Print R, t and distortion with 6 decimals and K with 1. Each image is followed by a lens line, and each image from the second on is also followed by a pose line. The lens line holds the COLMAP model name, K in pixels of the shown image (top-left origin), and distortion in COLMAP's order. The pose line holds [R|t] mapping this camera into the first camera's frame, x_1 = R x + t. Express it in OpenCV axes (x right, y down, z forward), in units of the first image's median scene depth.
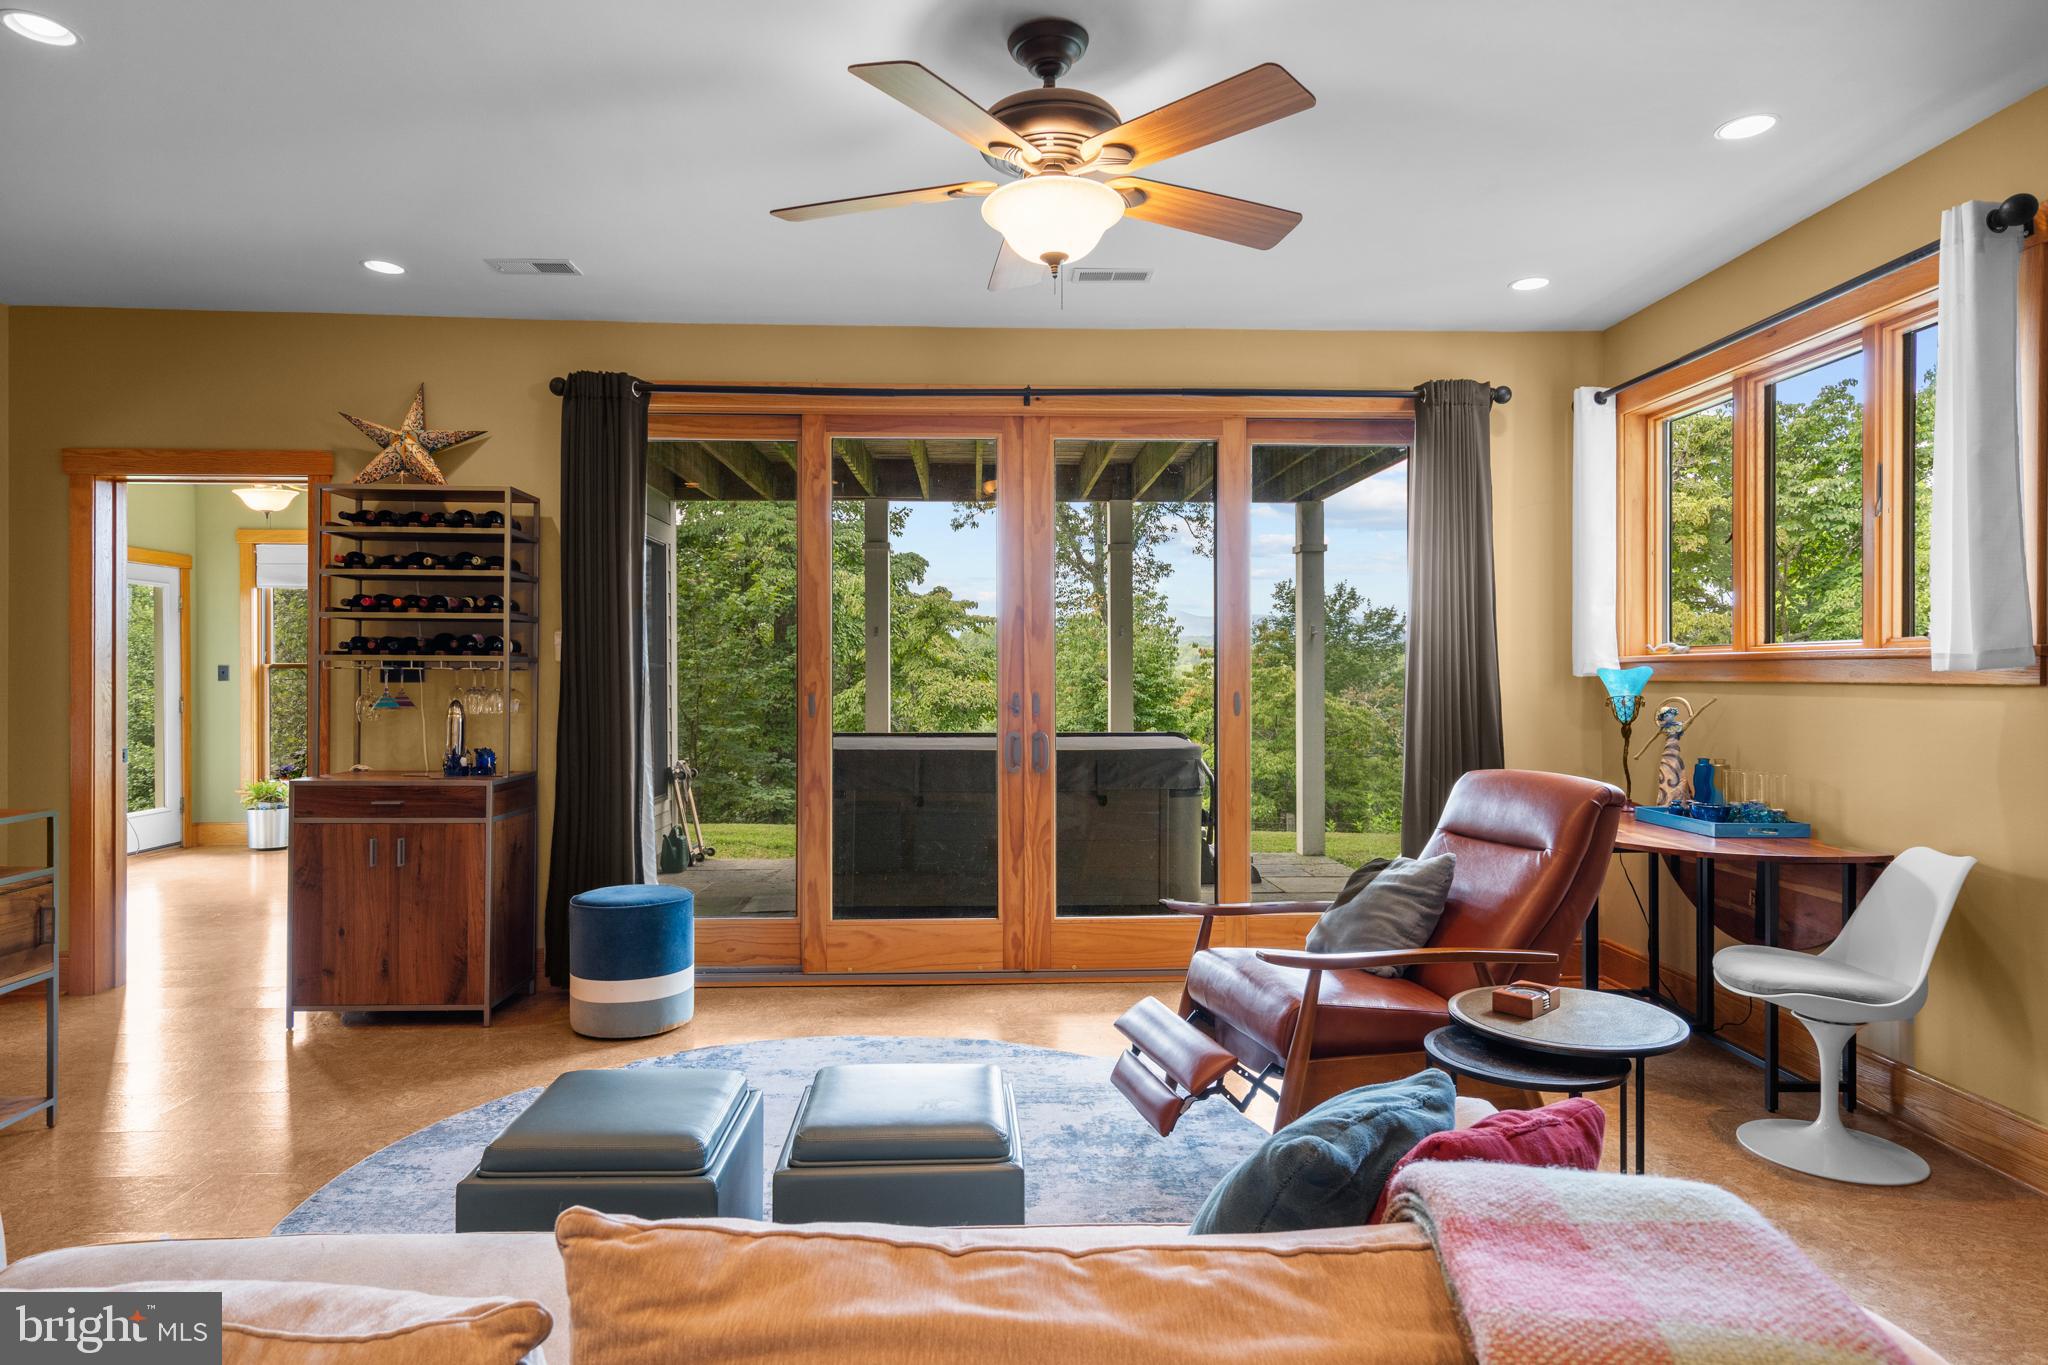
lens RADIAL K [[1155.0, 0, 1024.3], [0, 1155.0, 679.6], [0, 0, 1]] dist [-0.001089, -0.000030]
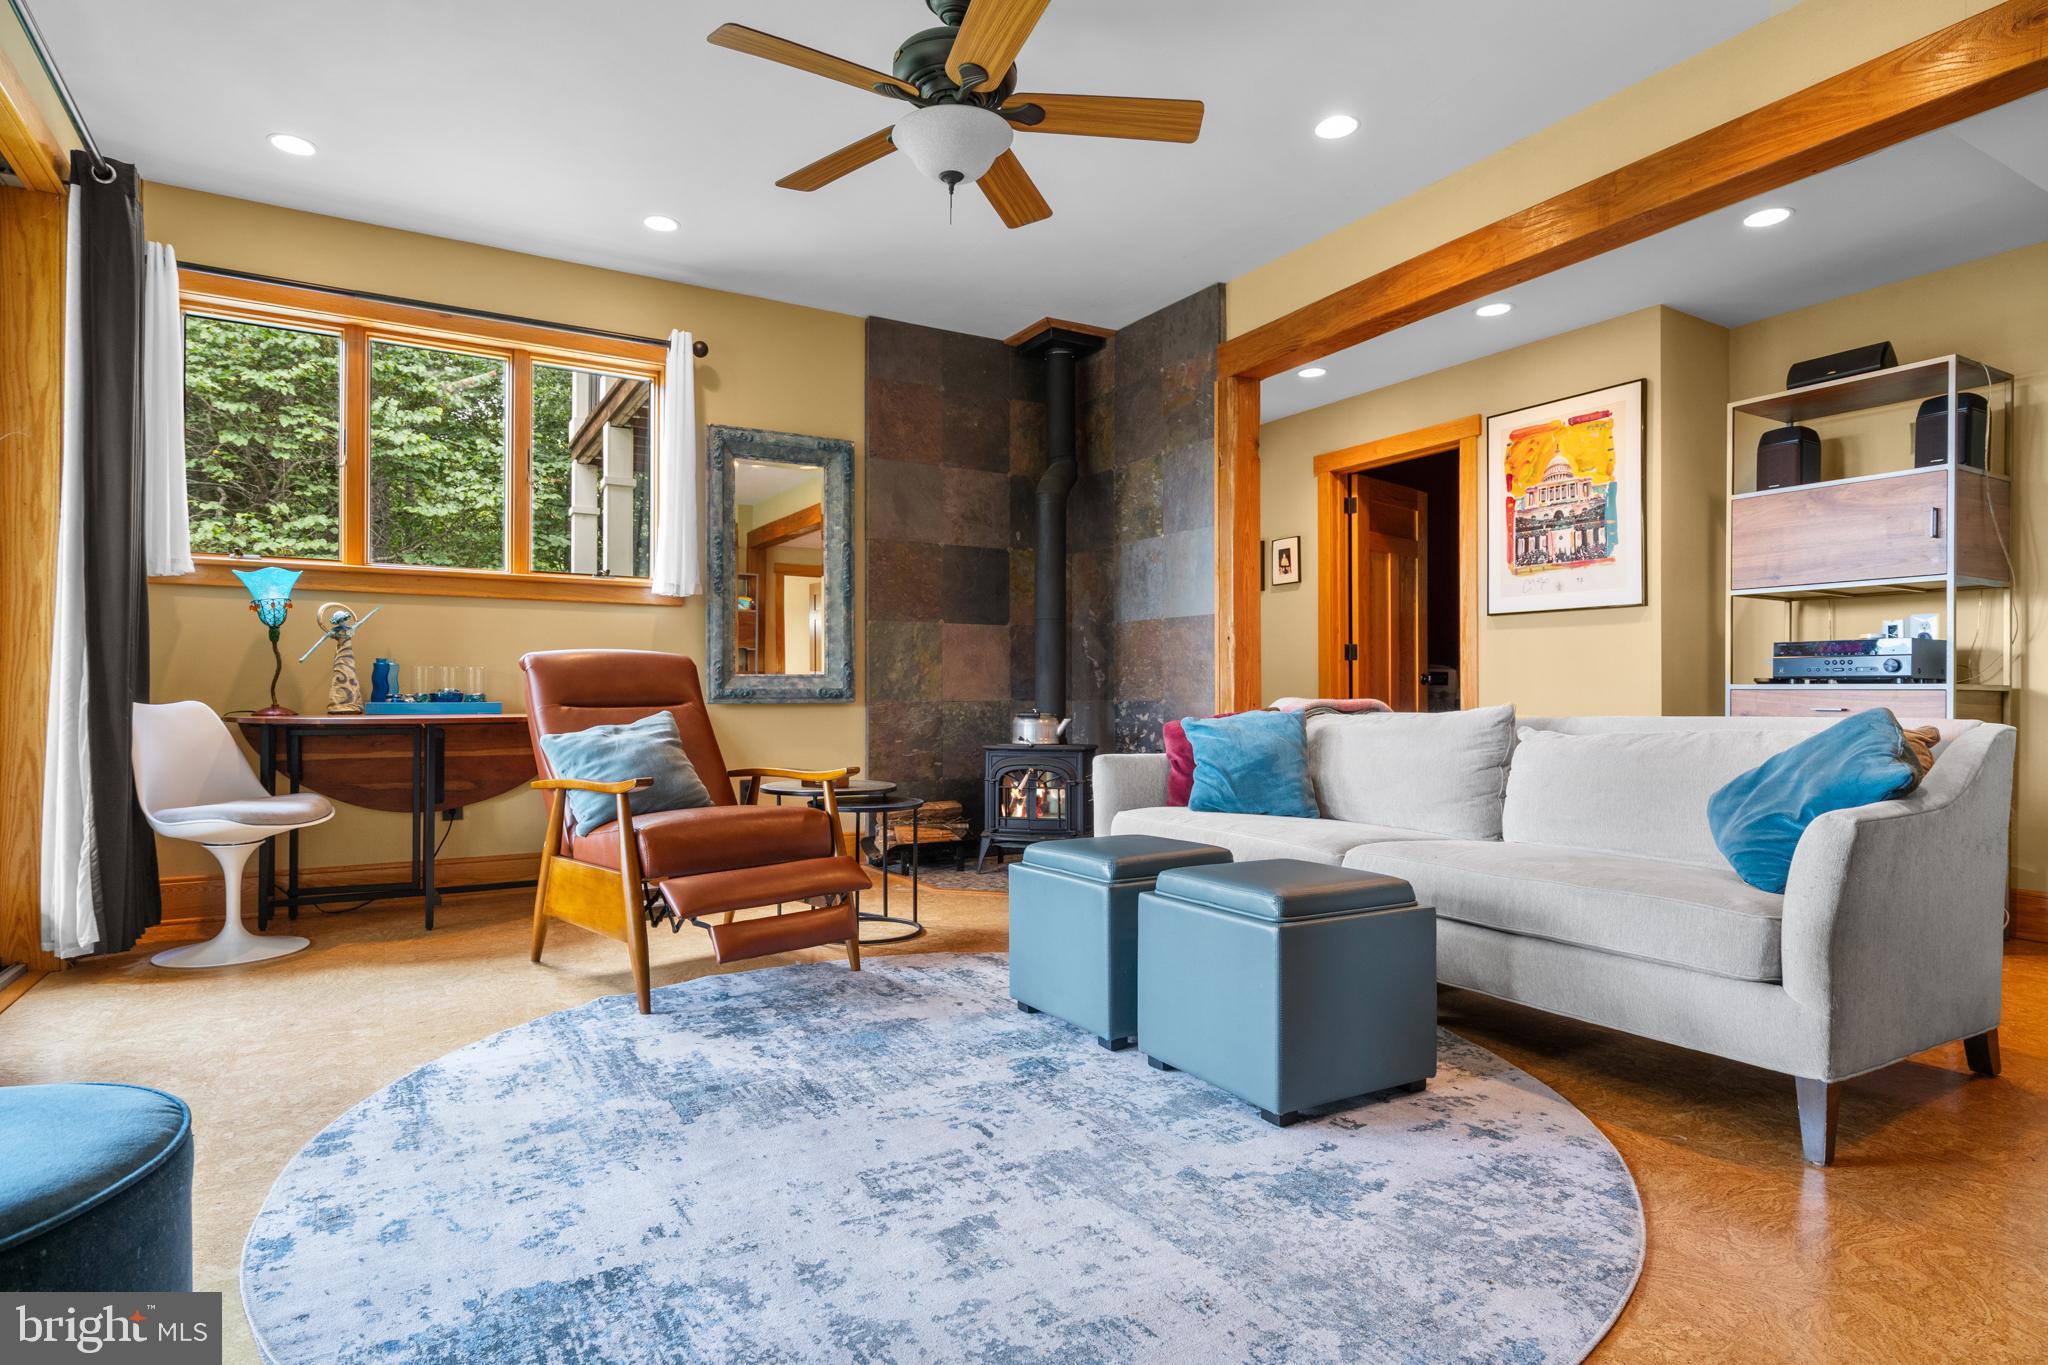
lens RADIAL K [[1104.7, 0, 1023.9], [0, 1104.7, 691.2], [0, 0, 1]] dist [0.002892, 0.000324]
pose [[-0.479326, 0.002653, 0.877633, -0.807691], [-0.000563, 0.999994, -0.003330, 0.127240], [-0.877637, -0.002090, -0.479322, 1.186010]]
